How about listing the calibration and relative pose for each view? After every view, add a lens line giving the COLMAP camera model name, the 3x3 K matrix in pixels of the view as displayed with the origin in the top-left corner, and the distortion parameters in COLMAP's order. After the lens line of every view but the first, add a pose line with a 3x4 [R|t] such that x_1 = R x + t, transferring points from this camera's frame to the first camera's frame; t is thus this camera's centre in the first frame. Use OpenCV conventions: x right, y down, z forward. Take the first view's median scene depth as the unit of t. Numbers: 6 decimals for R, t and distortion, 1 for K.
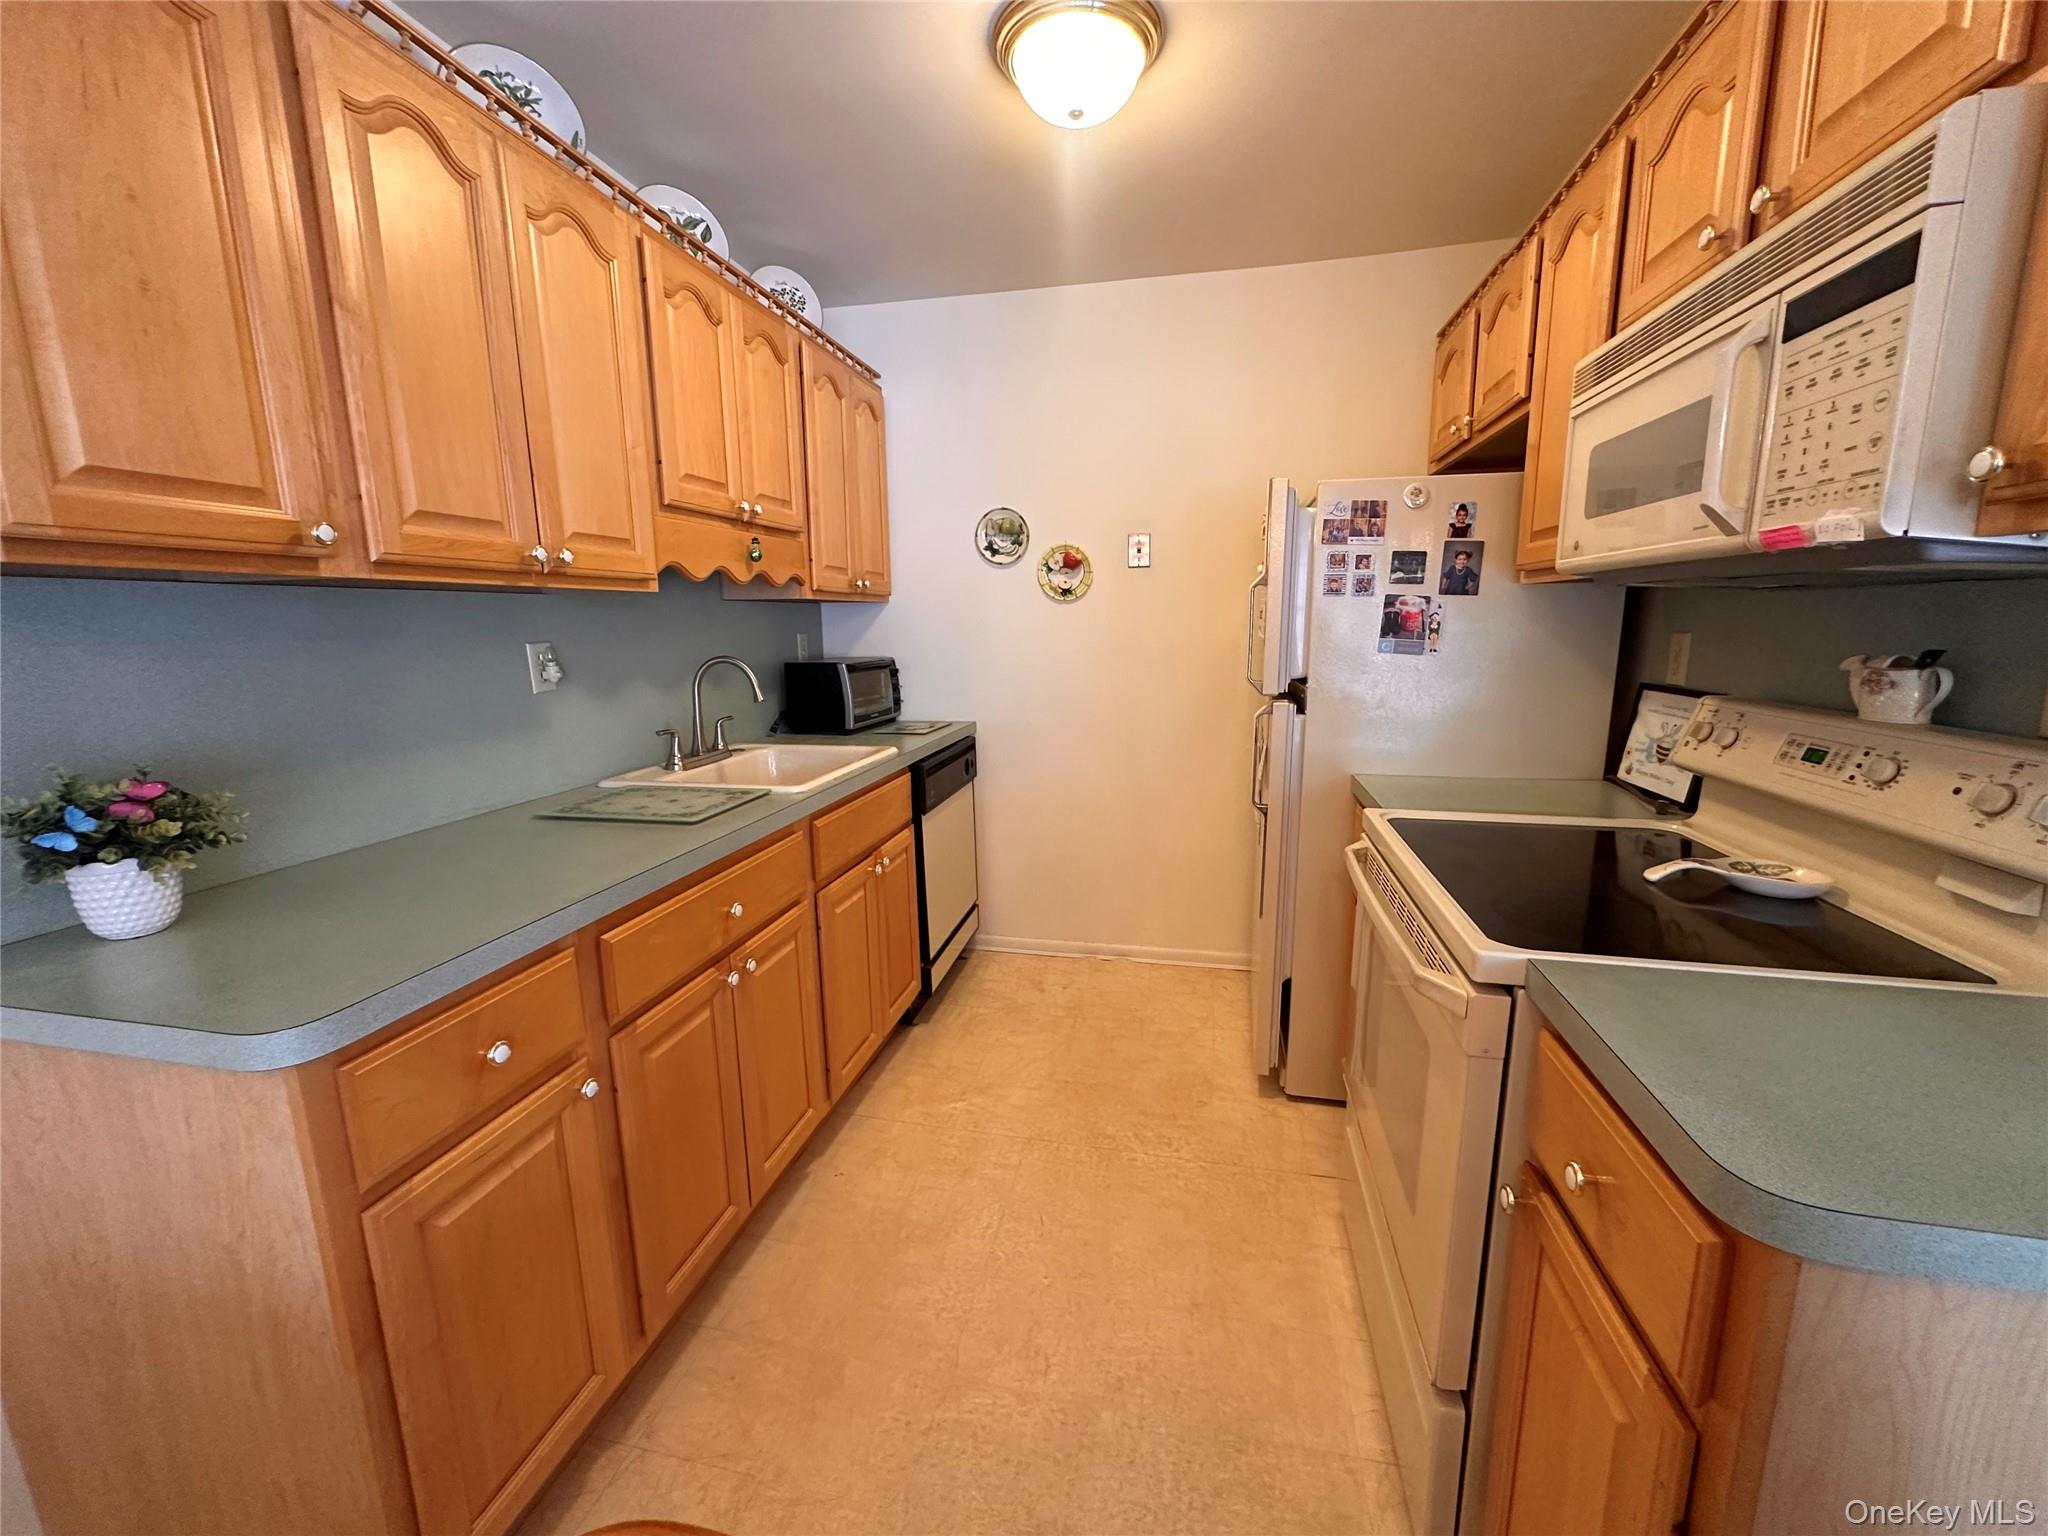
lens RADIAL K [[815.0, 0, 1021.2], [0, 815.0, 769.9], [0, 0, 1]] dist [-0.001430, 0.000015]
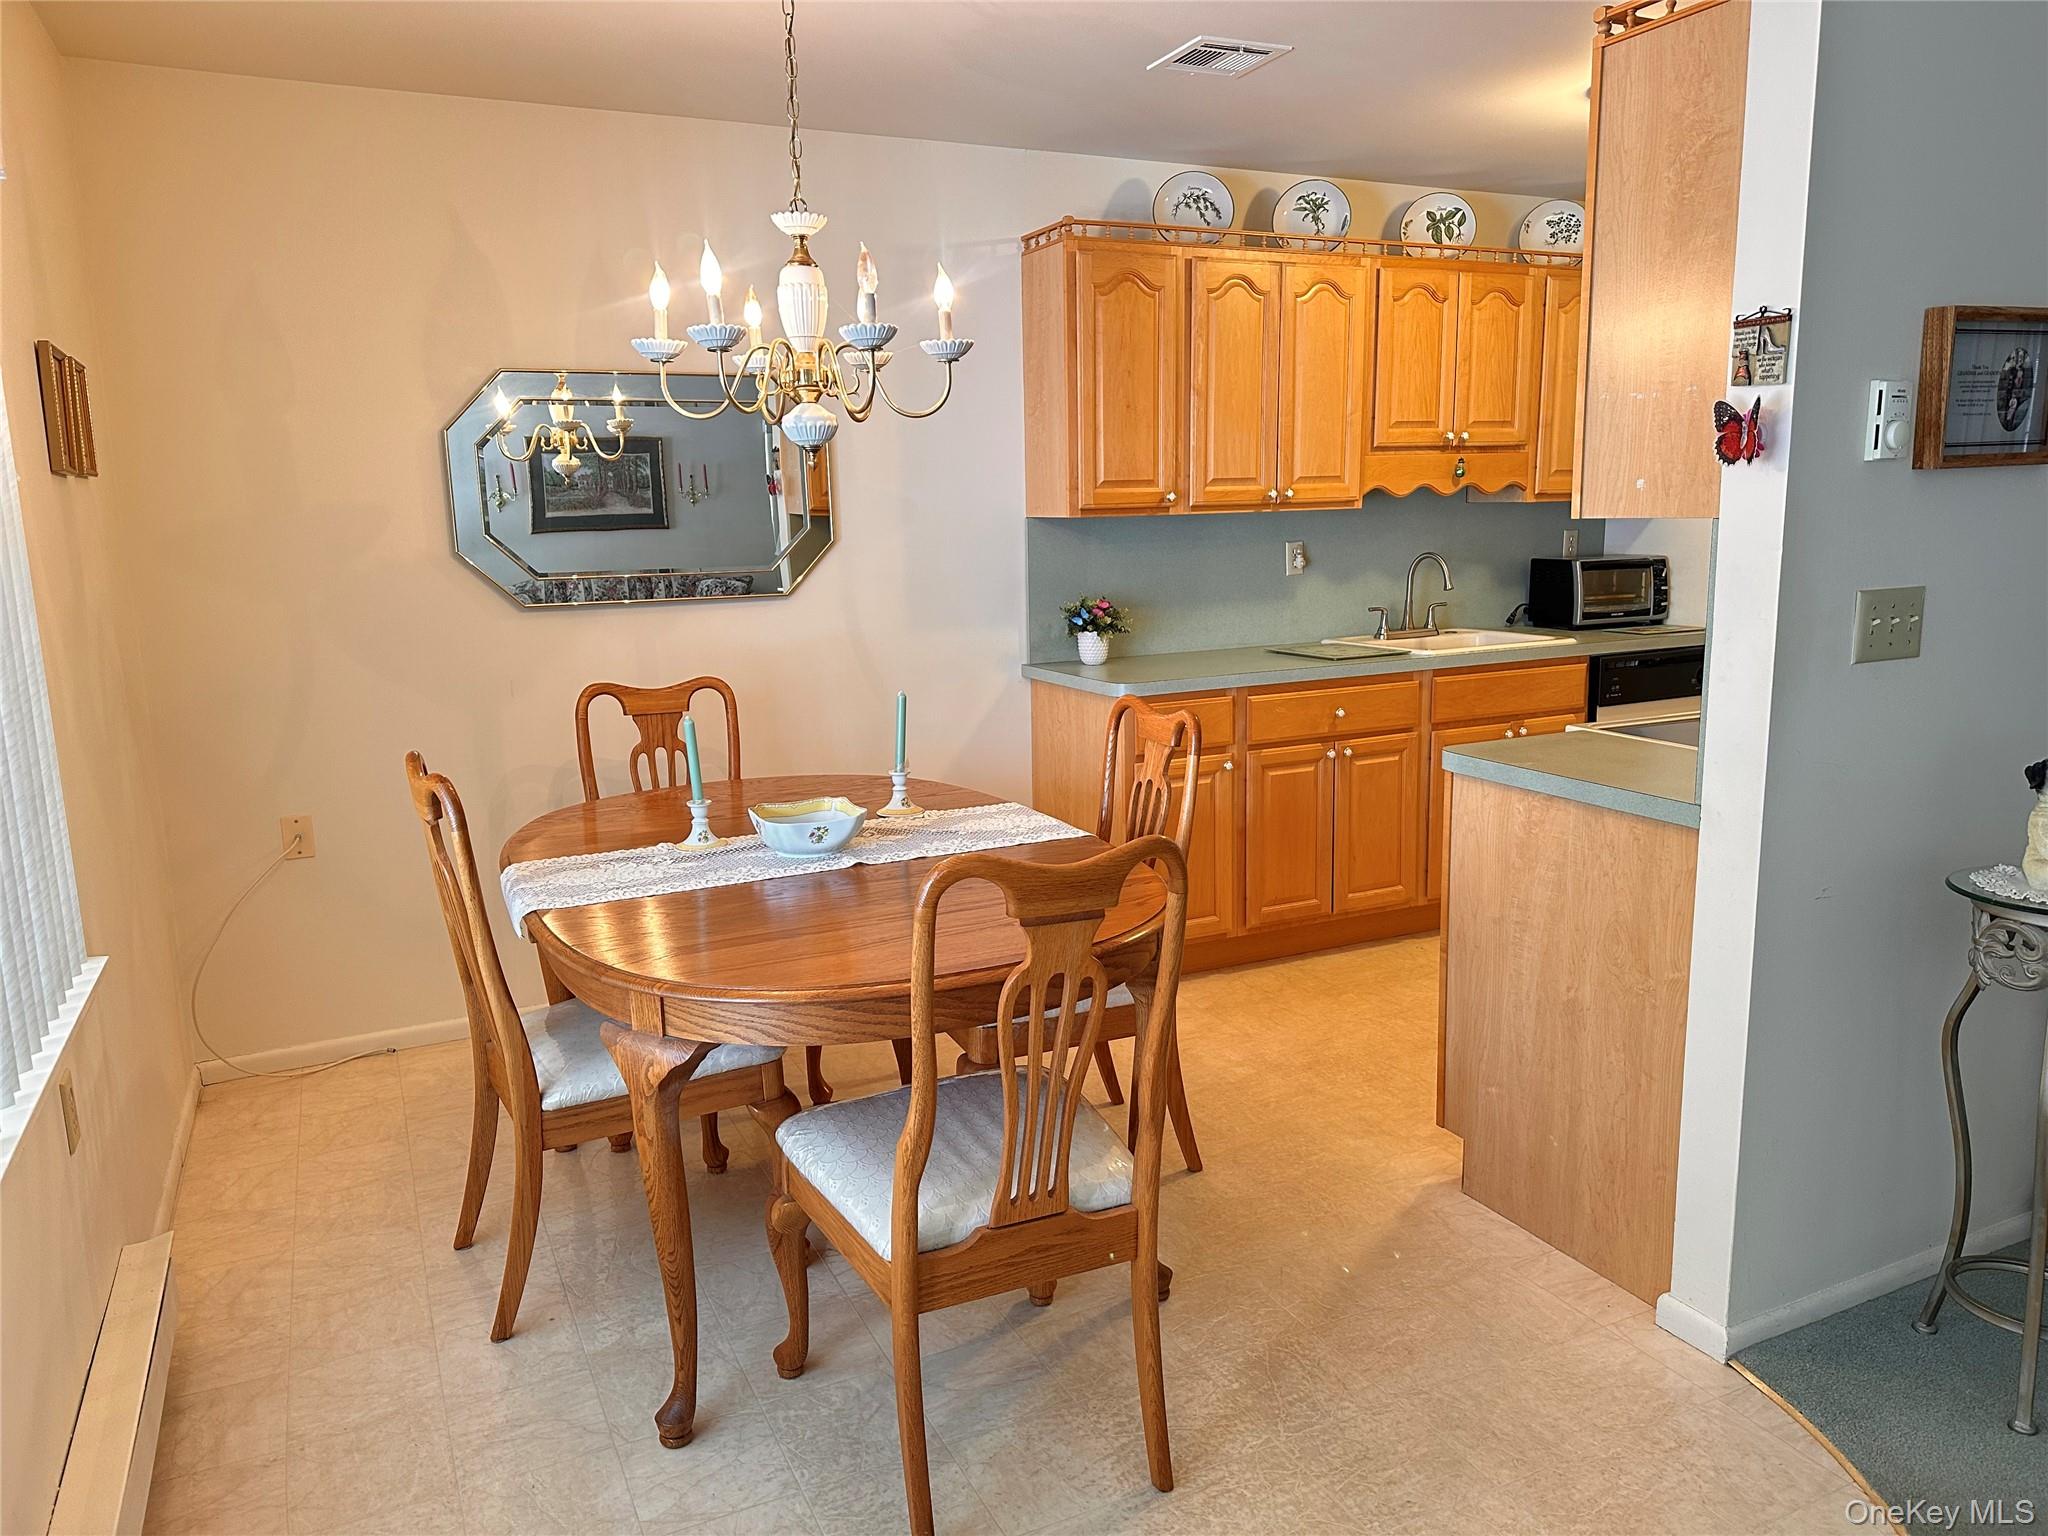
lens RADIAL K [[1419.5, 0, 1008.7], [0, 1419.5, 780.6], [0, 0, 1]] dist [0.078356, -0.006633]
pose [[0.610163, 0.148575, -0.778220, 1.308231], [-0.128118, 0.987834, 0.088144, 0.125257], [0.781848, 0.045922, 0.621775, -1.126921]]
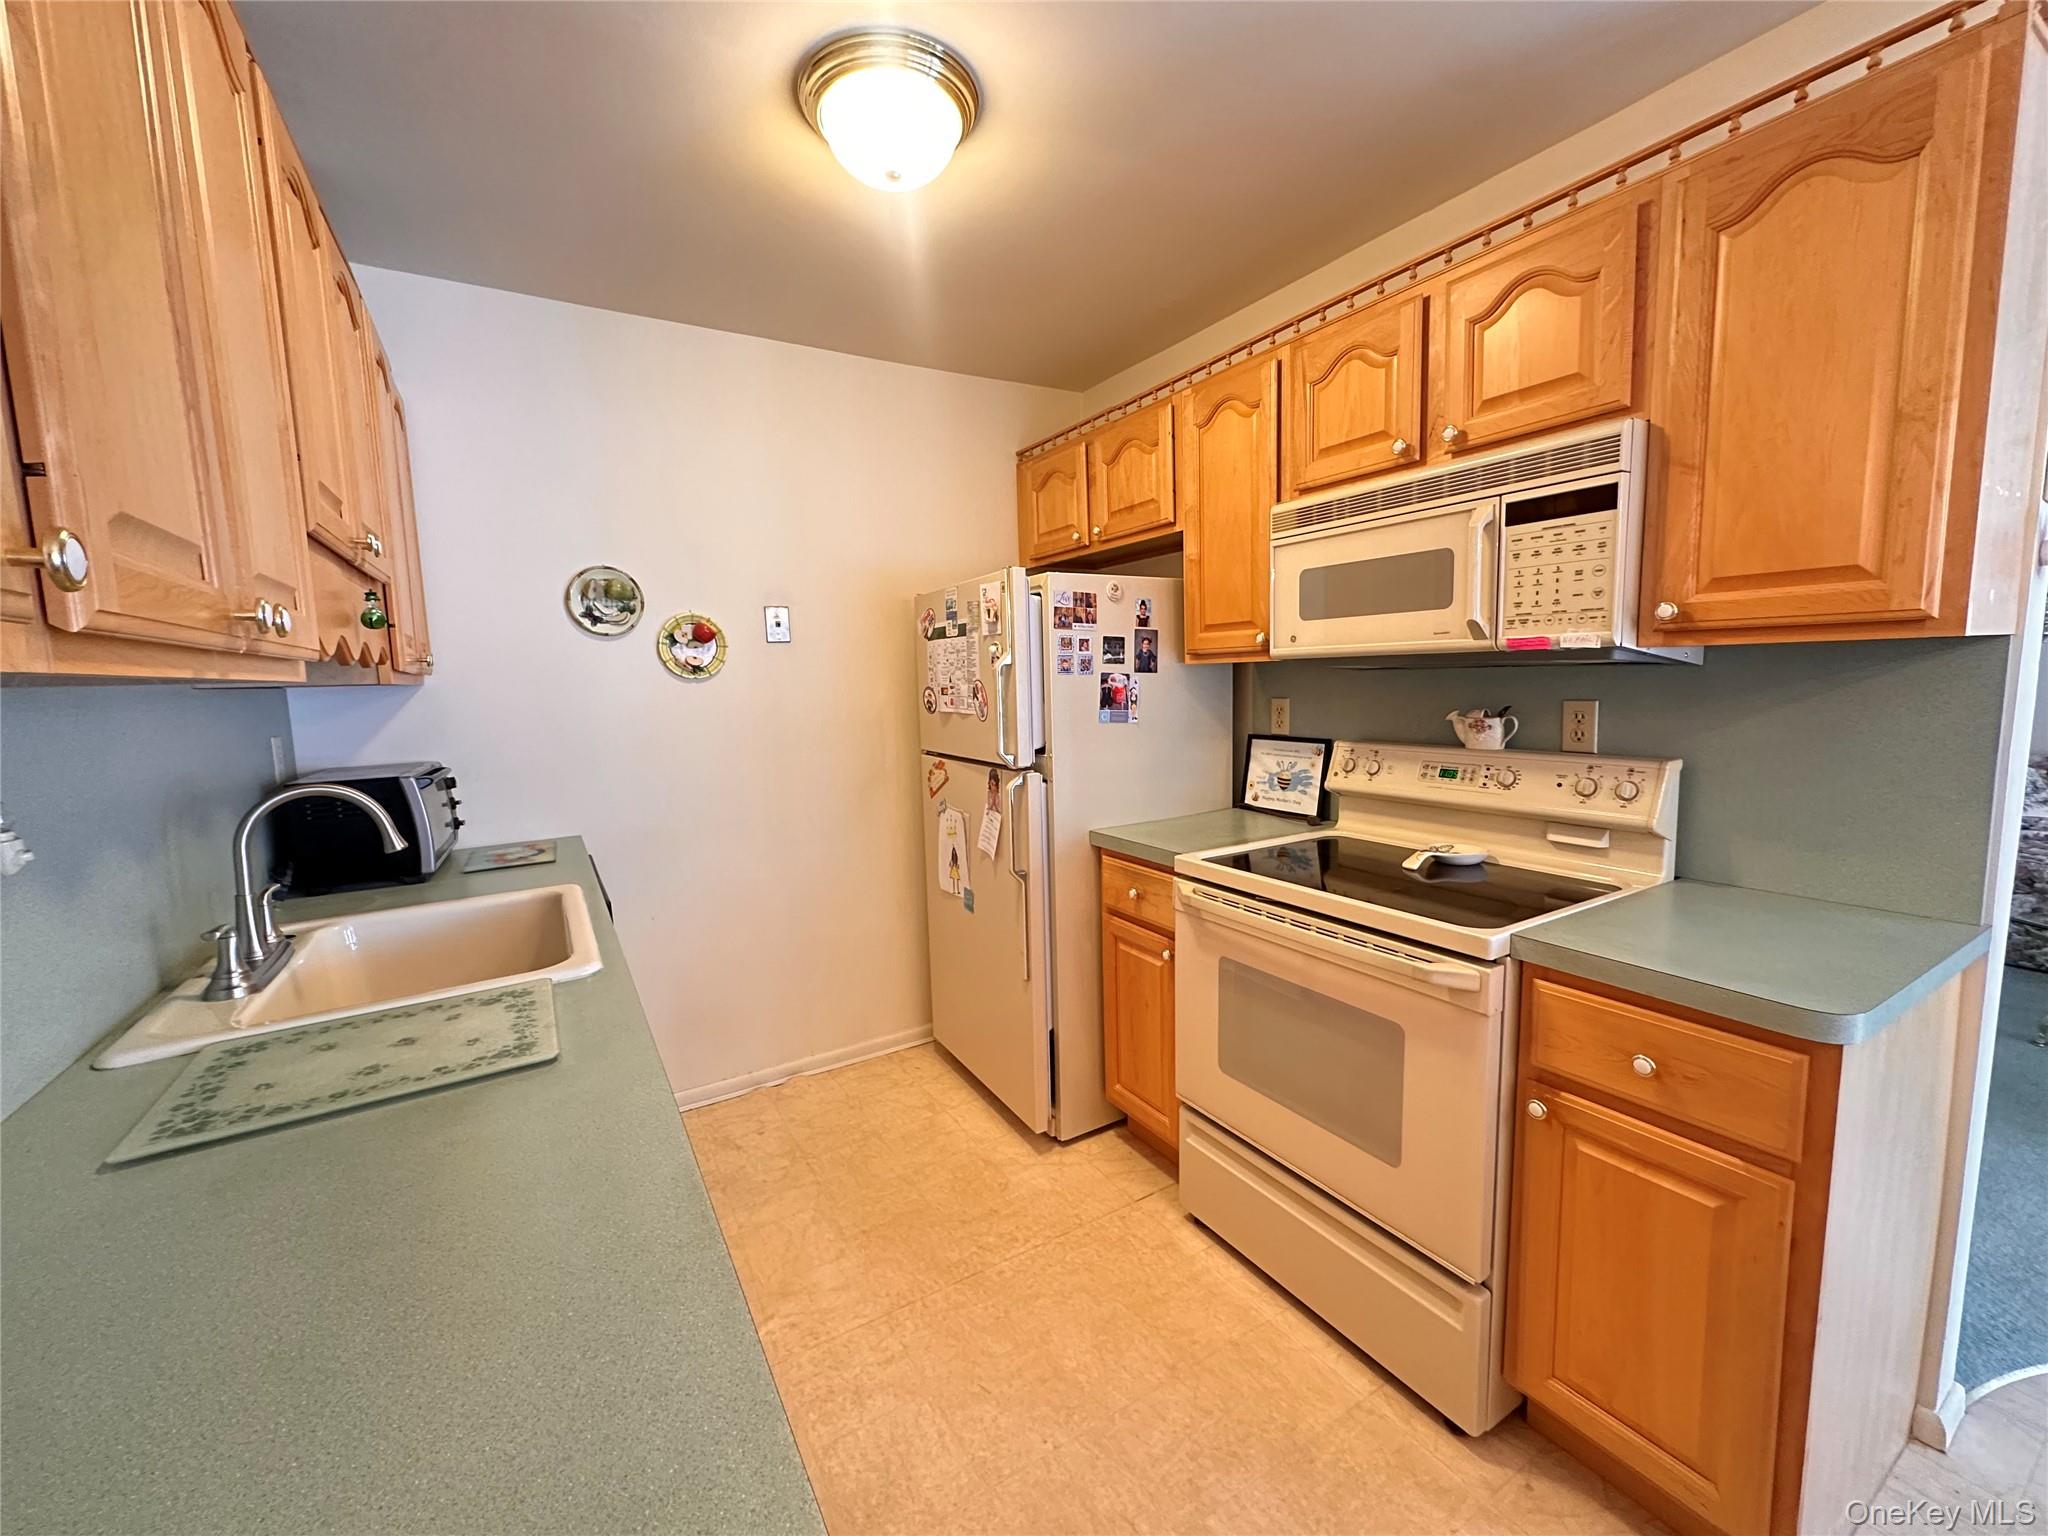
lens RADIAL K [[815.0, 0, 1021.0], [0, 815.0, 769.8], [0, 0, 1]] dist [-0.001430, 0.000015]
pose [[0.722671, -0.090551, 0.685235, -0.507548], [0.146185, 0.988979, -0.023482, -0.076818], [-0.675556, 0.117140, 0.727943, 0.280414]]
